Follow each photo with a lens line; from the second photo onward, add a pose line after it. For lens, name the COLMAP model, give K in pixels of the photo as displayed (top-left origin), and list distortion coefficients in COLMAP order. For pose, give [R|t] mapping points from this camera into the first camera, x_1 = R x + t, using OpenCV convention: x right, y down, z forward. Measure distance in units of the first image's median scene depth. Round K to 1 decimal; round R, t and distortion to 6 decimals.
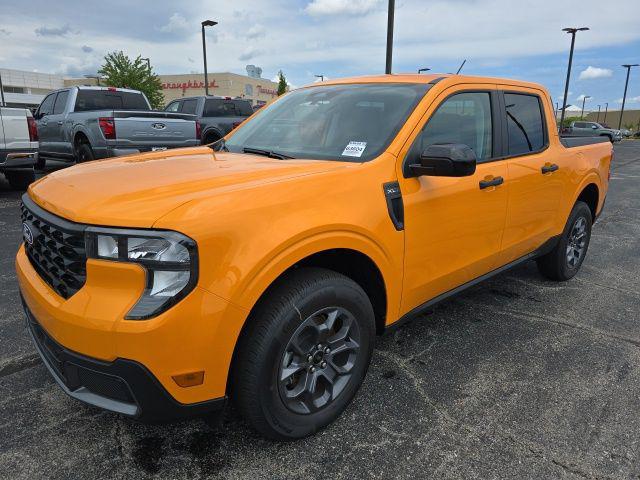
lens RADIAL K [[502.5, 0, 324.3], [0, 502.5, 244.9], [0, 0, 1]] dist [0.008501, 0.023969]
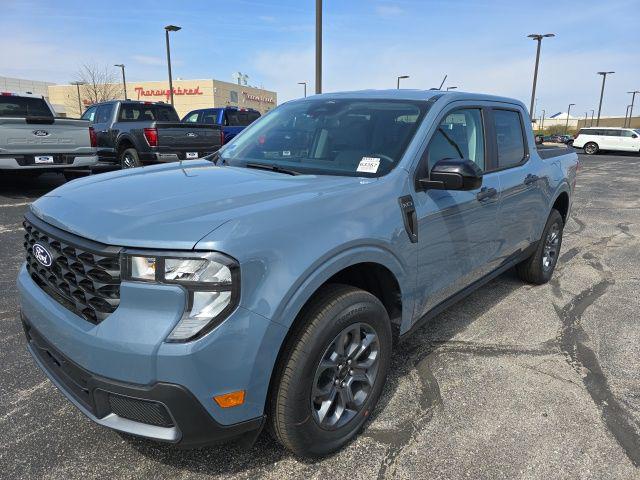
lens RADIAL K [[502.5, 0, 325.3], [0, 502.5, 244.5], [0, 0, 1]] dist [0.008501, 0.023969]
pose [[0.993336, -0.021629, 0.113210, -0.172445], [0.022471, 0.999729, -0.006161, -0.026539], [-0.113046, 0.008664, 0.993552, -0.011319]]
